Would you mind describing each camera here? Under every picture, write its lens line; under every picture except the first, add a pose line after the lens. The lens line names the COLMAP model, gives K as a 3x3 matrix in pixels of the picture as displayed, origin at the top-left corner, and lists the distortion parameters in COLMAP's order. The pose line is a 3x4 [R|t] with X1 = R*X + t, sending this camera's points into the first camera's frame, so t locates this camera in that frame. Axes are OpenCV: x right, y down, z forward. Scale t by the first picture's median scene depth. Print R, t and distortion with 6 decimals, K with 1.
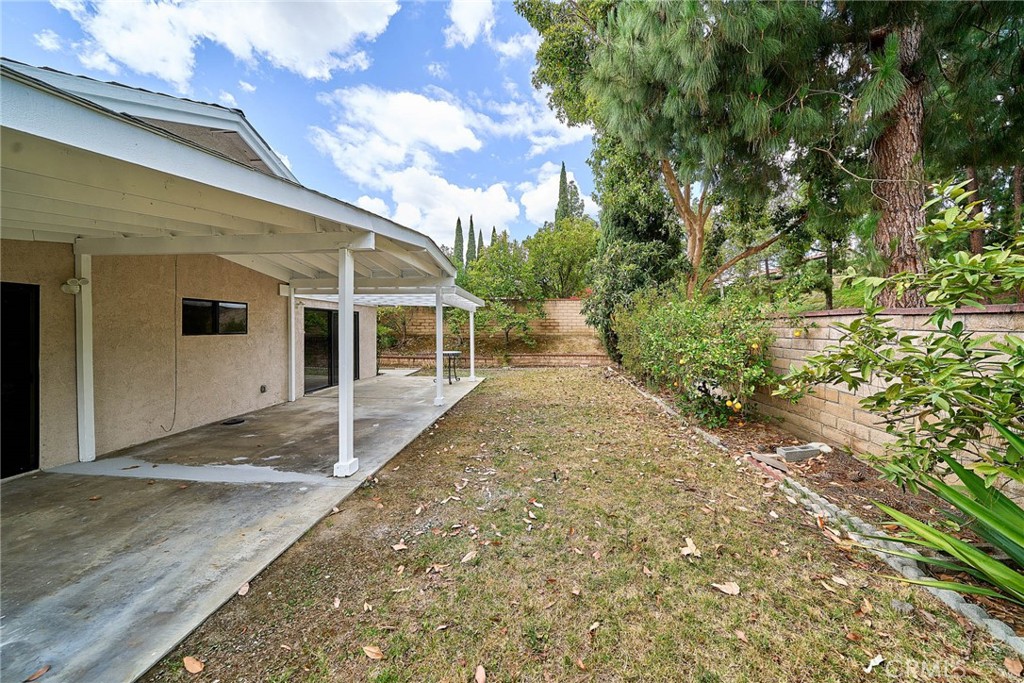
lens RADIAL K [[341.0, 0, 515.8], [0, 341.0, 327.8], [0, 0, 1]] dist [-0.001033, -0.000393]
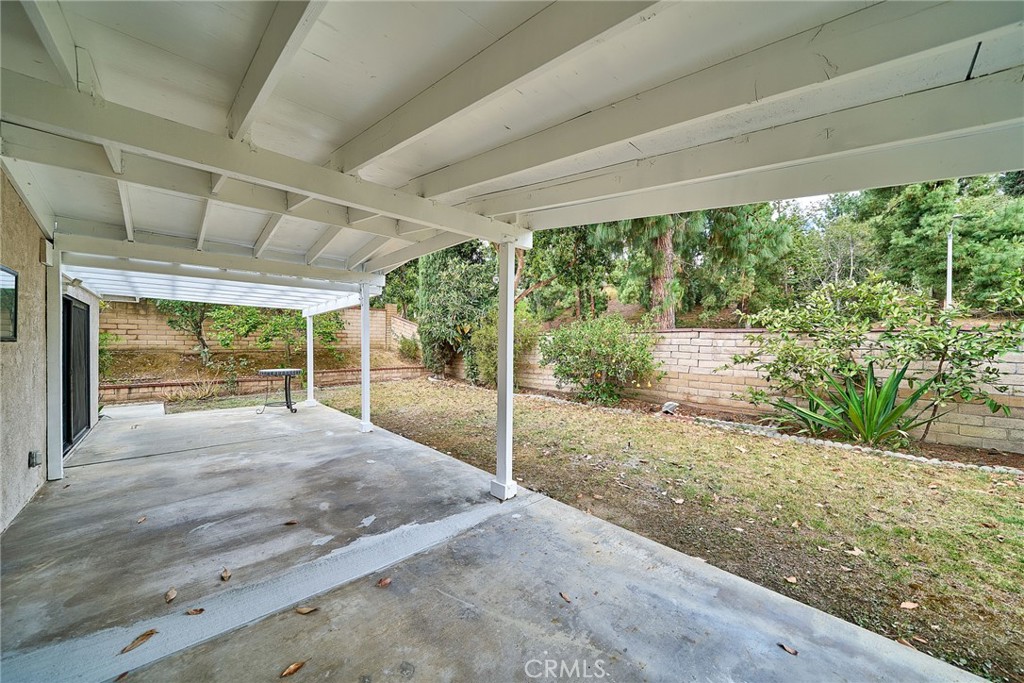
lens RADIAL K [[348.2, 0, 510.6], [0, 348.2, 344.4], [0, 0, 1]] dist [0.000438, -0.000070]
pose [[0.694728, -0.000320, 0.719273, -1.086191], [-0.004455, 0.999979, 0.004749, 0.028078], [-0.719259, -0.006503, 0.694712, 0.341649]]
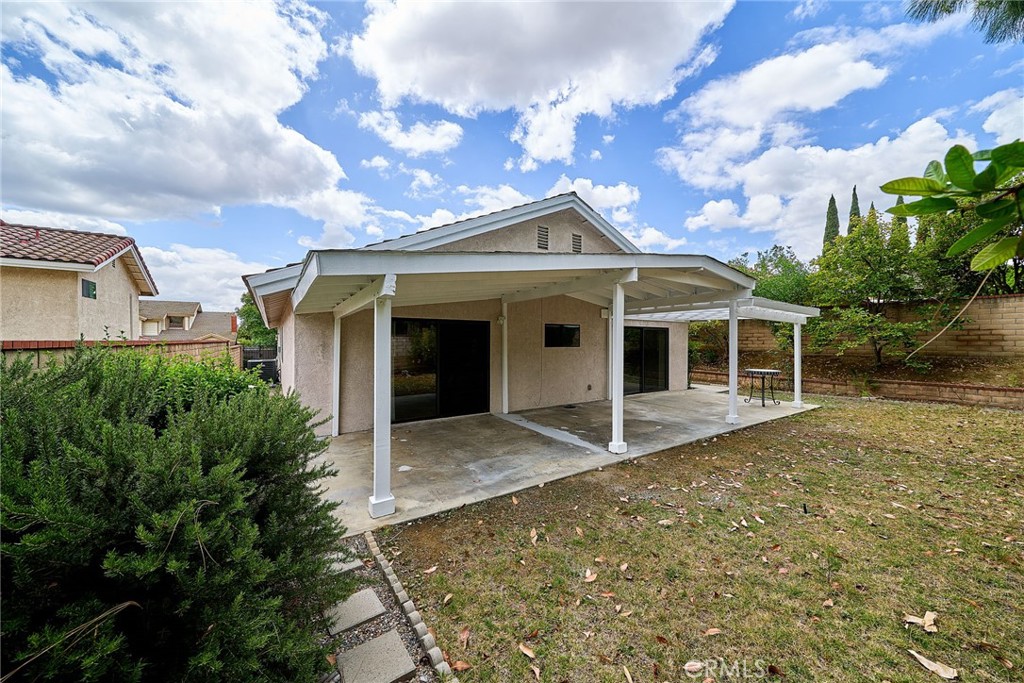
lens RADIAL K [[354.1, 0, 532.9], [0, 354.1, 342.3], [0, 0, 1]] dist [0.000047, -0.000120]
pose [[0.643274, 0.003093, -0.765630, 0.333232], [-0.003368, 0.999994, 0.001210, -0.002388], [0.765629, 0.001800, 0.643280, -0.140804]]
